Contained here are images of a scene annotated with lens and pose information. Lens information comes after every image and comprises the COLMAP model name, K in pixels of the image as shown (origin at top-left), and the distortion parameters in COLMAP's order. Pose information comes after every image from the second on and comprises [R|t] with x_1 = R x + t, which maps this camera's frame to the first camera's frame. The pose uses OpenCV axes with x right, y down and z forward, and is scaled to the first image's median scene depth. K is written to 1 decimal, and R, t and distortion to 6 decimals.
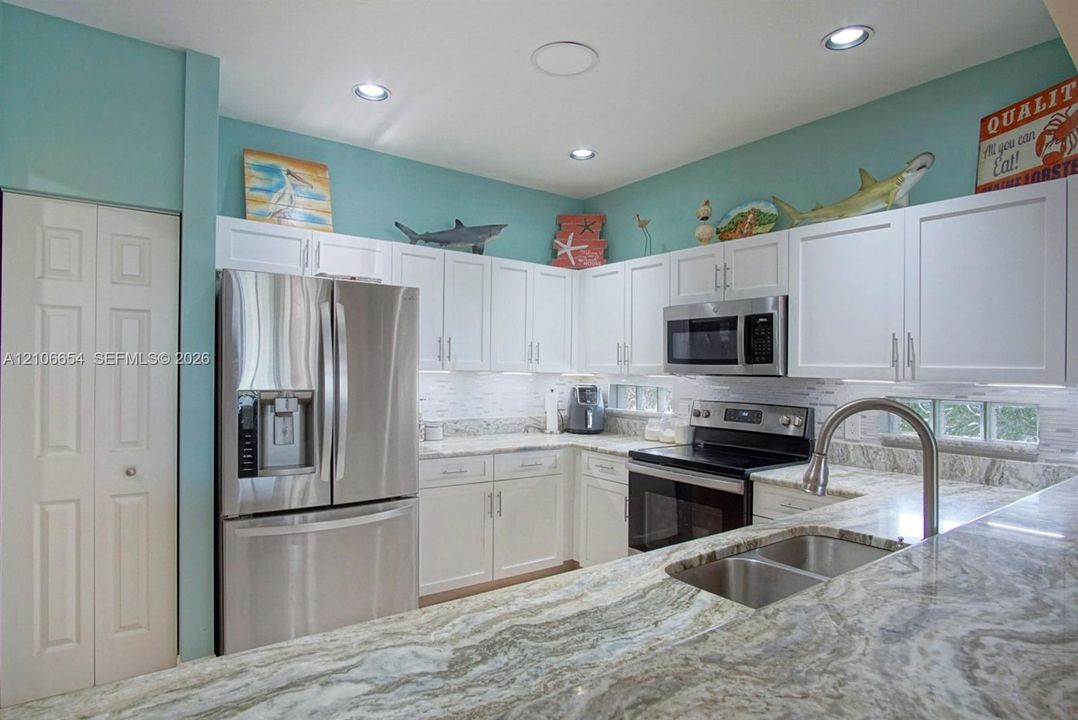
lens RADIAL K [[590.3, 0, 544.6], [0, 590.3, 366.5], [0, 0, 1]] dist [-0.029525, 0.005163]
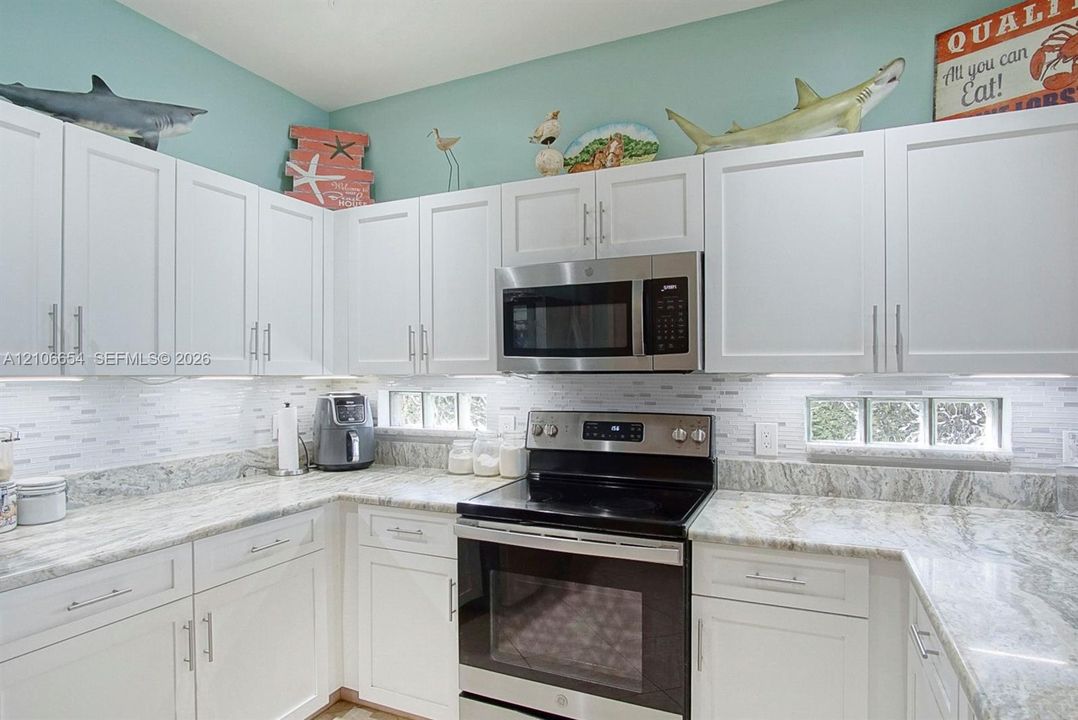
lens RADIAL K [[590.3, 0, 545.2], [0, 590.3, 363.3], [0, 0, 1]] dist [-0.029525, 0.005163]
pose [[0.871065, -0.015152, 0.490935, -0.068765], [0.017630, 0.999844, -0.000422, 0.003659], [-0.490852, 0.009023, 0.871196, 0.437610]]
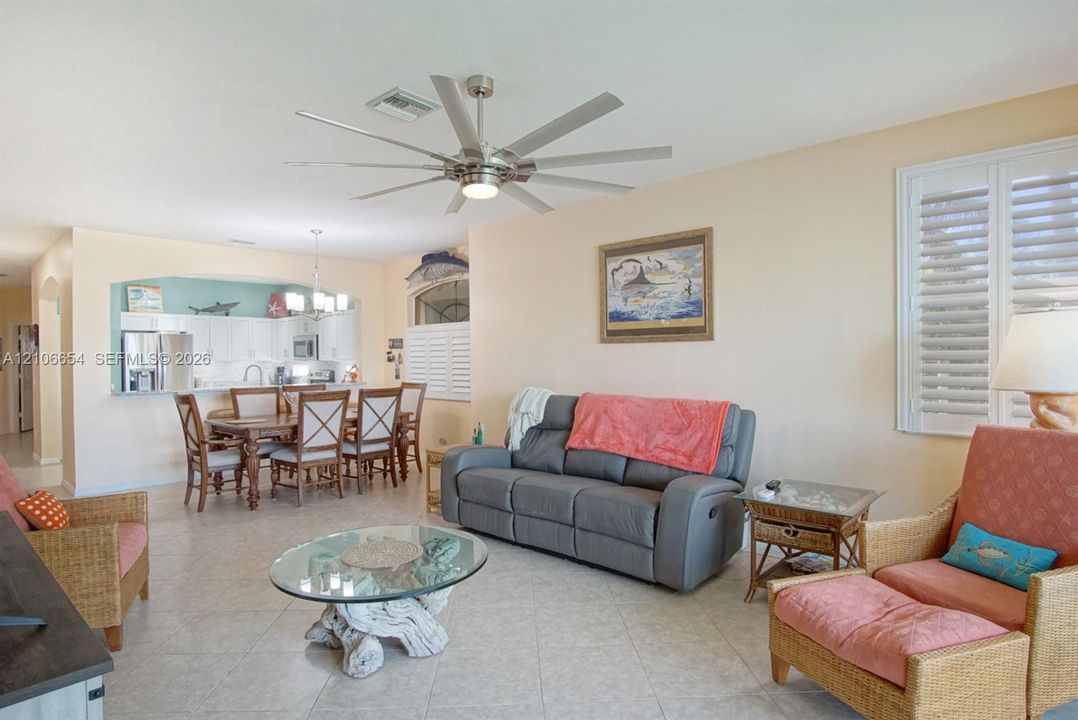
lens RADIAL K [[590.3, 0, 539.9], [0, 590.3, 356.7], [0, 0, 1]] dist [-0.029525, 0.005163]
pose [[0.986092, -0.029303, 0.163595, 0.927286], [0.027526, 0.999535, 0.013118, -0.009674], [-0.163903, -0.008432, 0.986440, -1.986450]]
